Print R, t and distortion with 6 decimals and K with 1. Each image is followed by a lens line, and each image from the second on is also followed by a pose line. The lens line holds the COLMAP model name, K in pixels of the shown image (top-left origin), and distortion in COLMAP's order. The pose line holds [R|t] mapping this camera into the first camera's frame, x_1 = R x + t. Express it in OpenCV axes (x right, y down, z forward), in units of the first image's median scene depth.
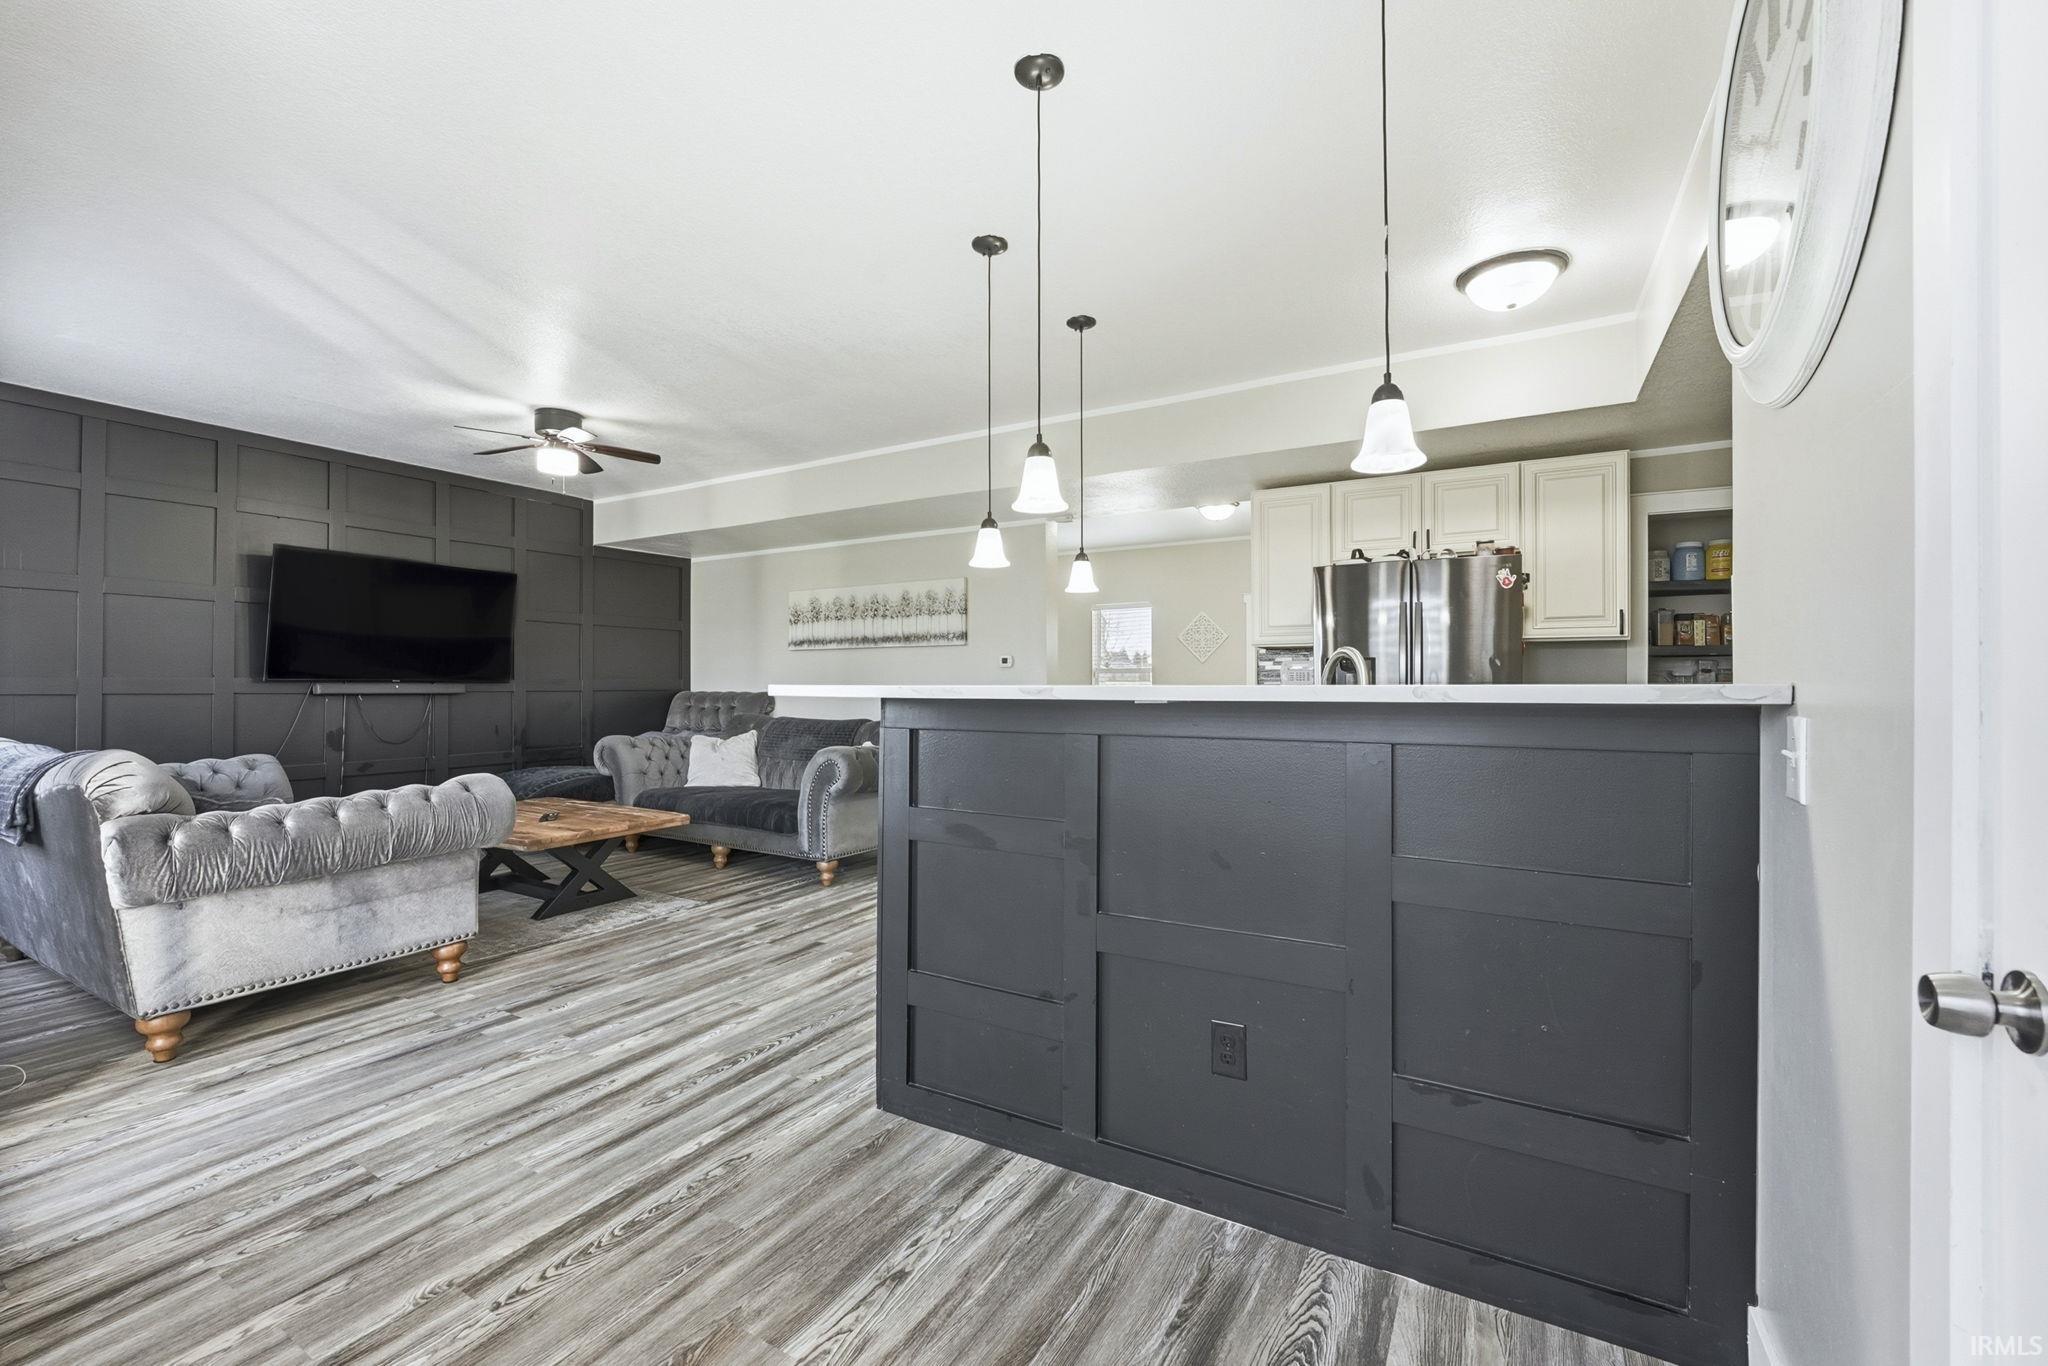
lens RADIAL K [[836.0, 0, 1024.0], [0, 836.0, 683.0], [0, 0, 1]] dist [-0.000332, 0.000140]
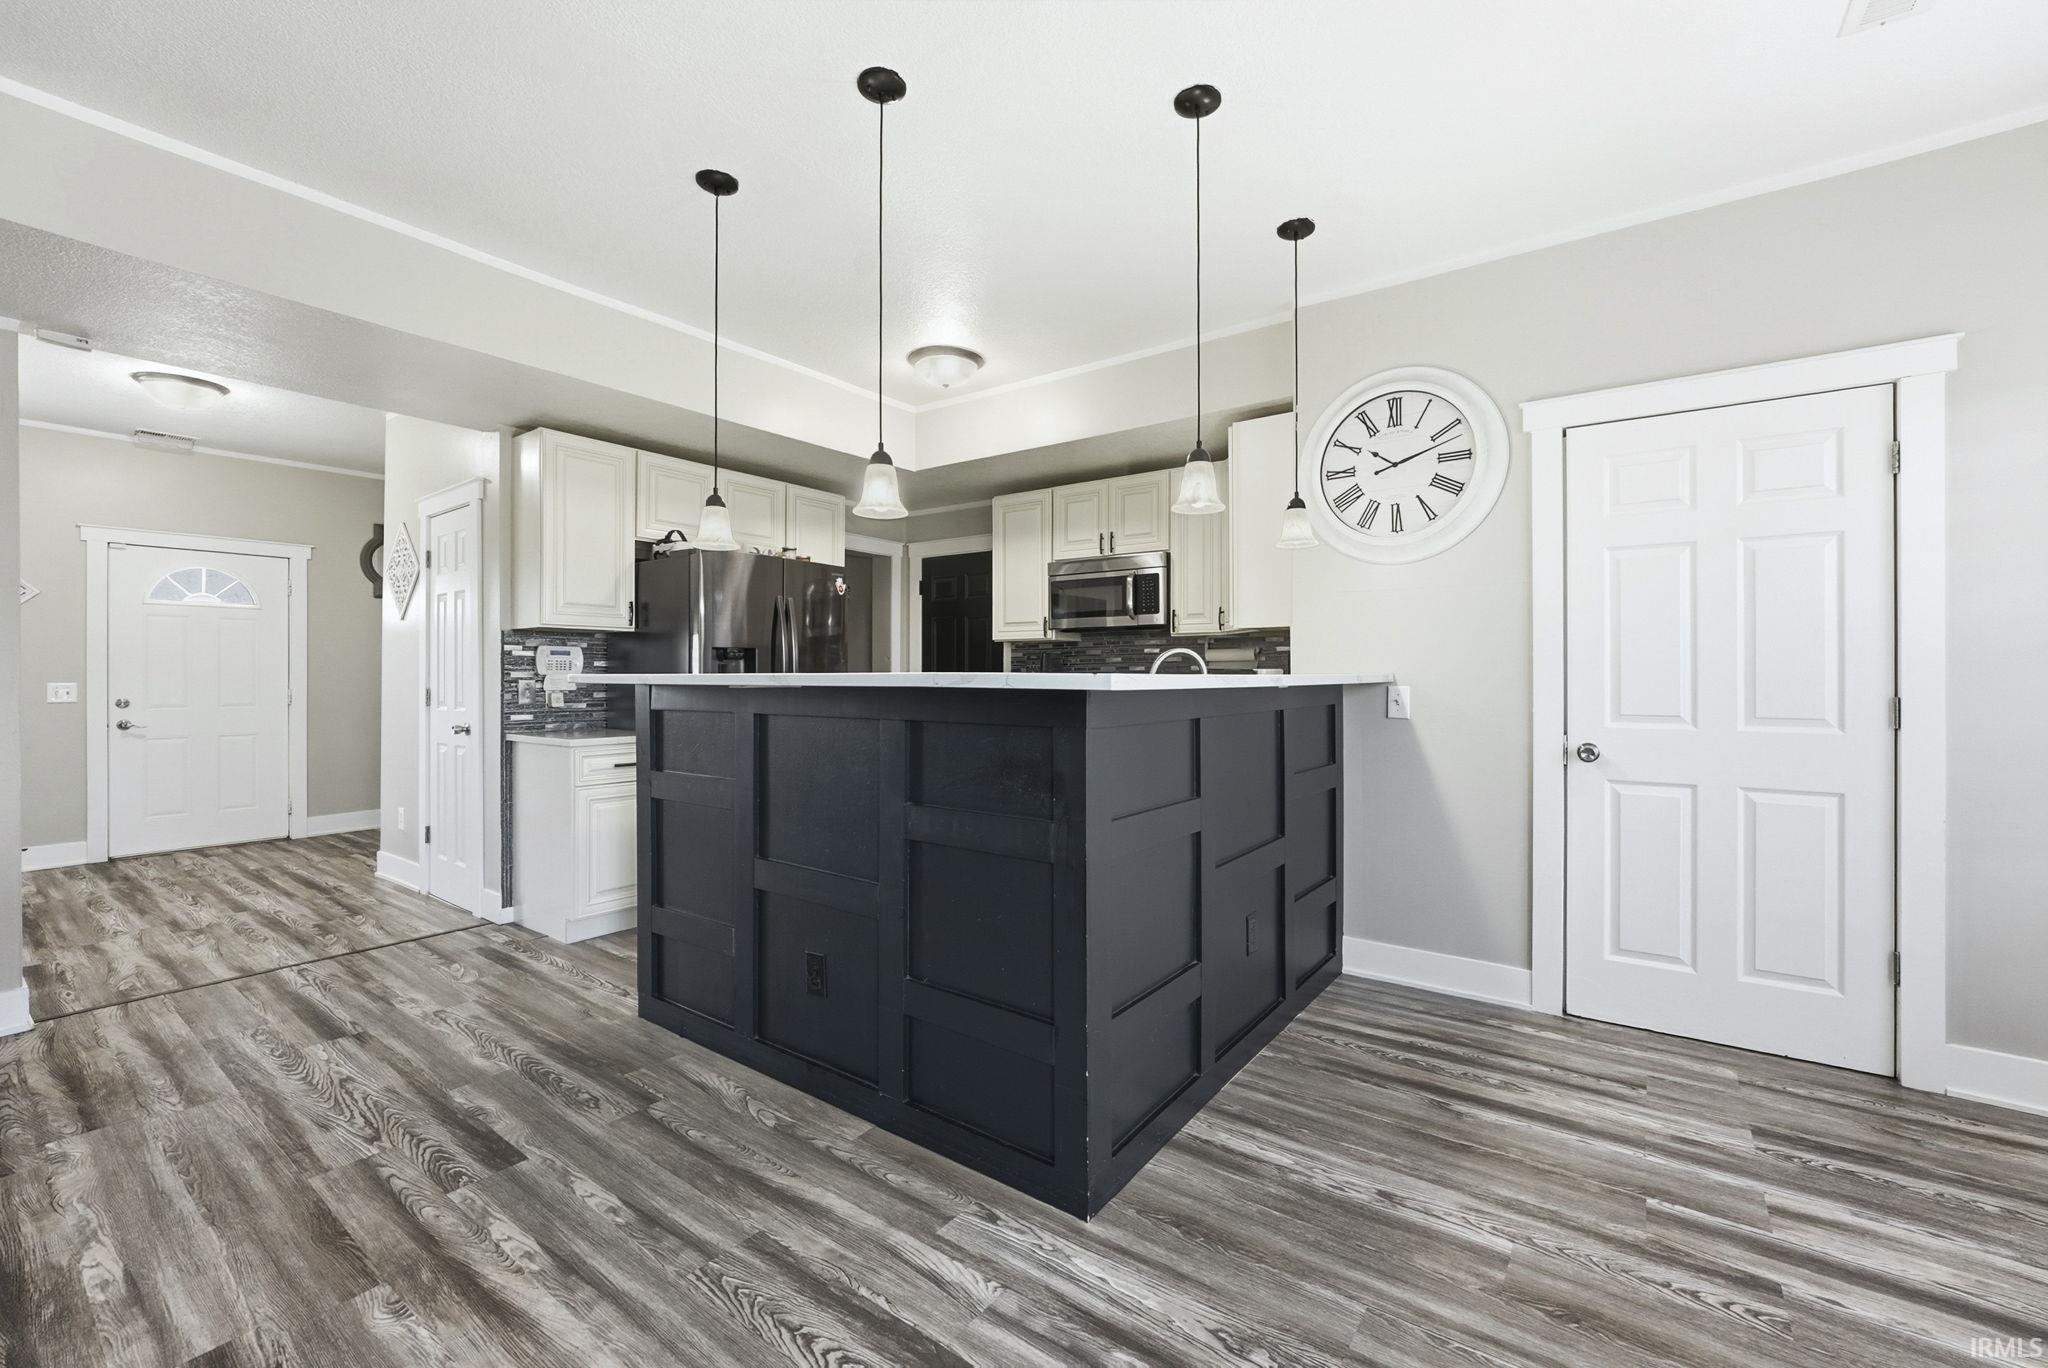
lens RADIAL K [[855.1, 0, 1014.8], [0, 855.1, 668.4], [0, 0, 1]] dist [-0.011017, 0.004502]
pose [[0.107308, 0.007529, 0.994197, -0.776590], [-0.001489, 0.999971, -0.007412, 0.003679], [-0.994225, -0.000685, 0.107316, 0.789756]]
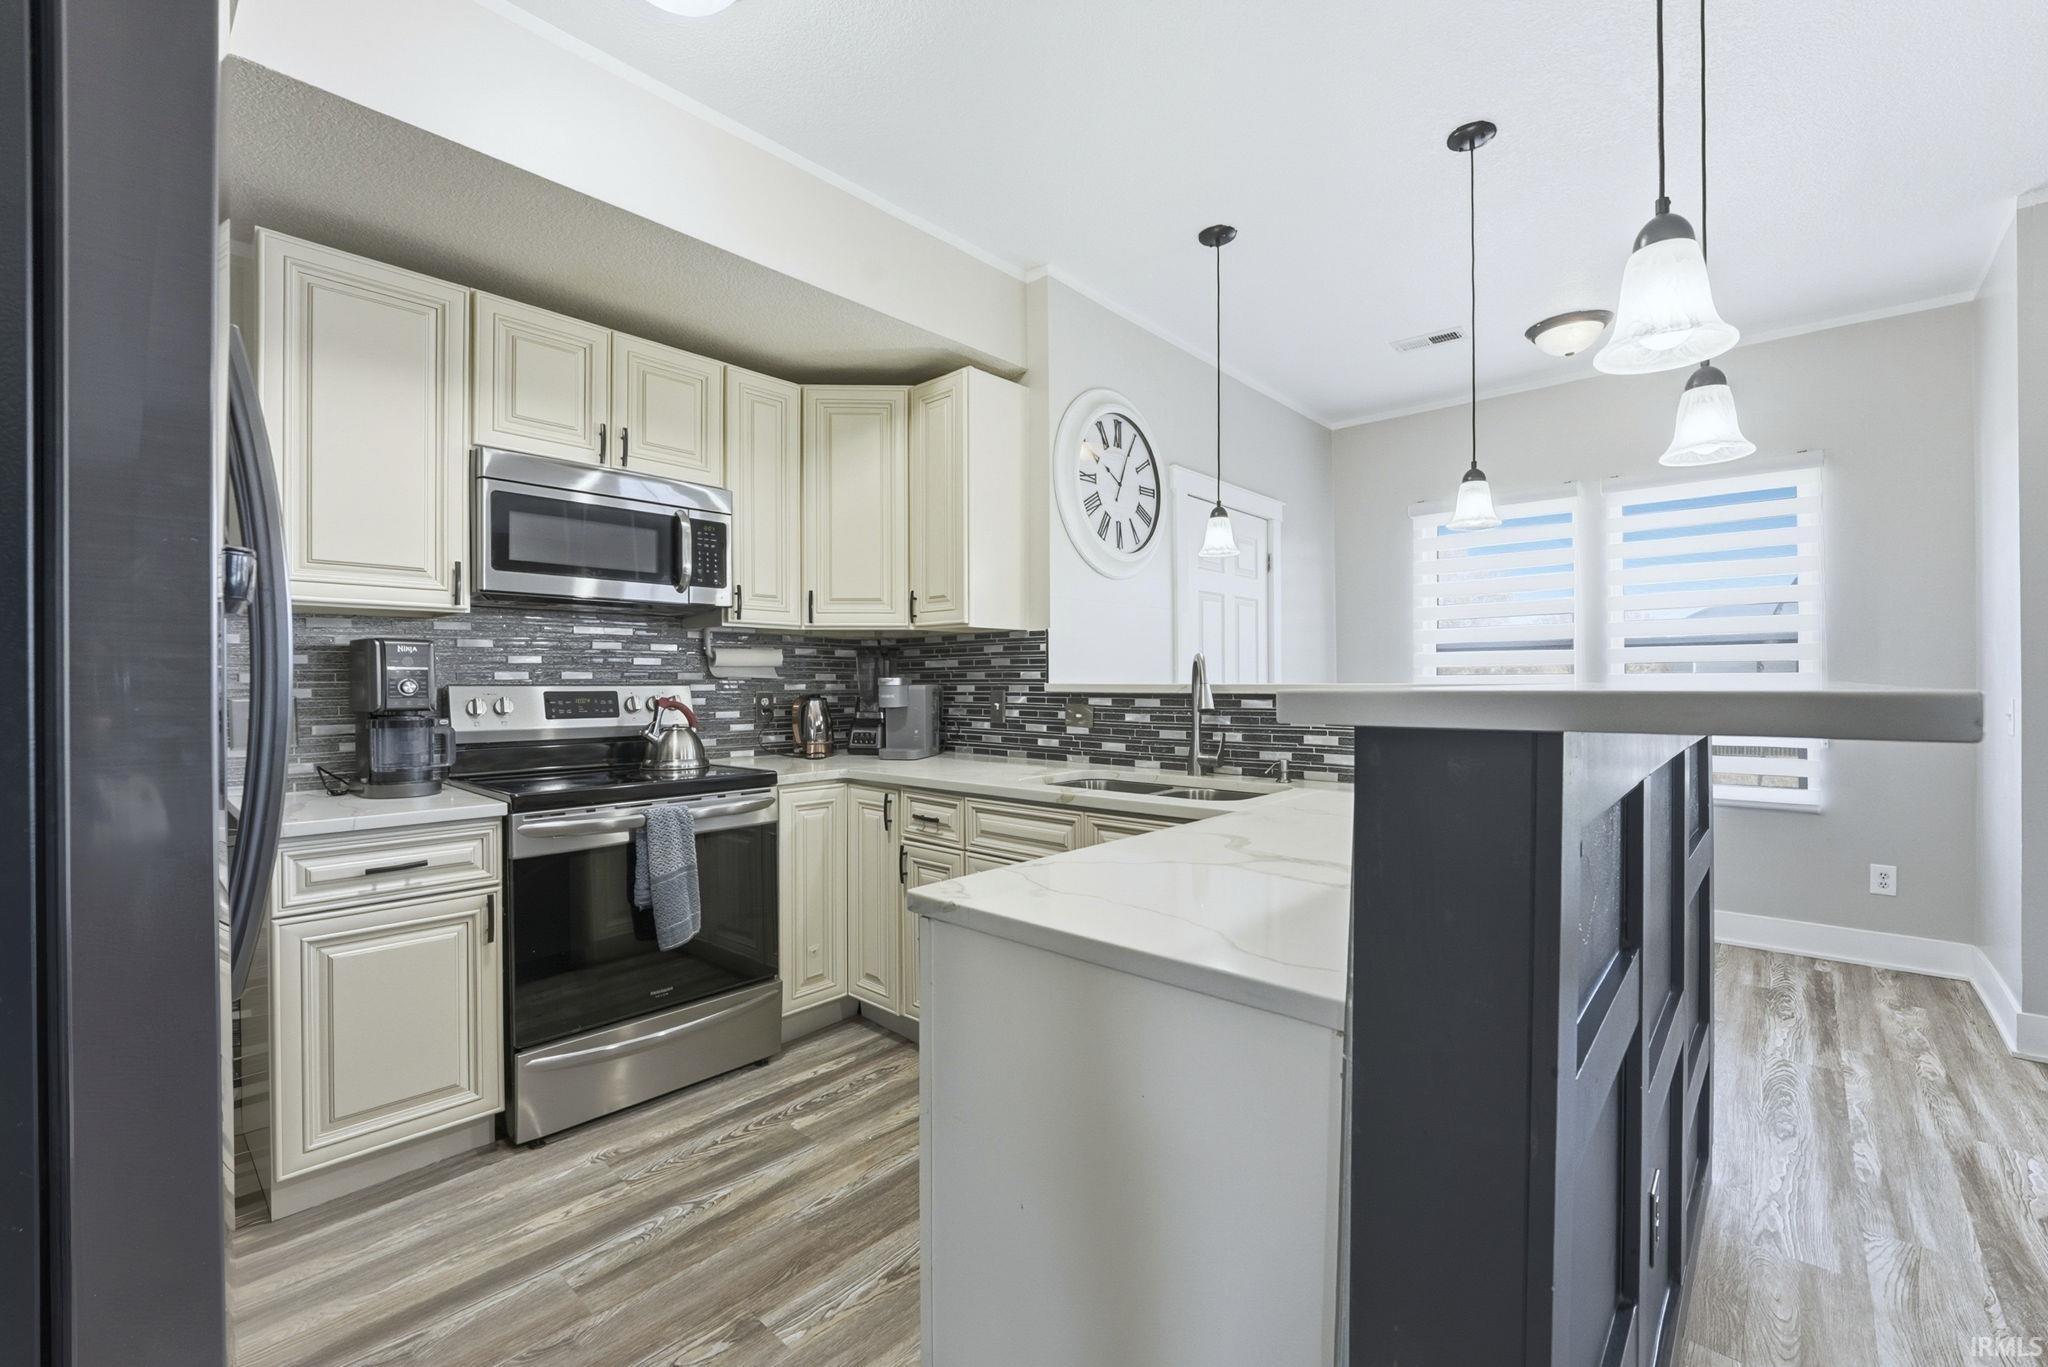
lens RADIAL K [[840.7, 0, 1024.0], [0, 840.7, 683.5], [0, 0, 1]] dist [-0.012475, 0.000296]
pose [[-0.979309, 0.005071, 0.202308, 0.265920], [0.005750, 0.999980, 0.002772, 0.001068], [-0.202290, 0.003878, -0.979318, 1.575395]]
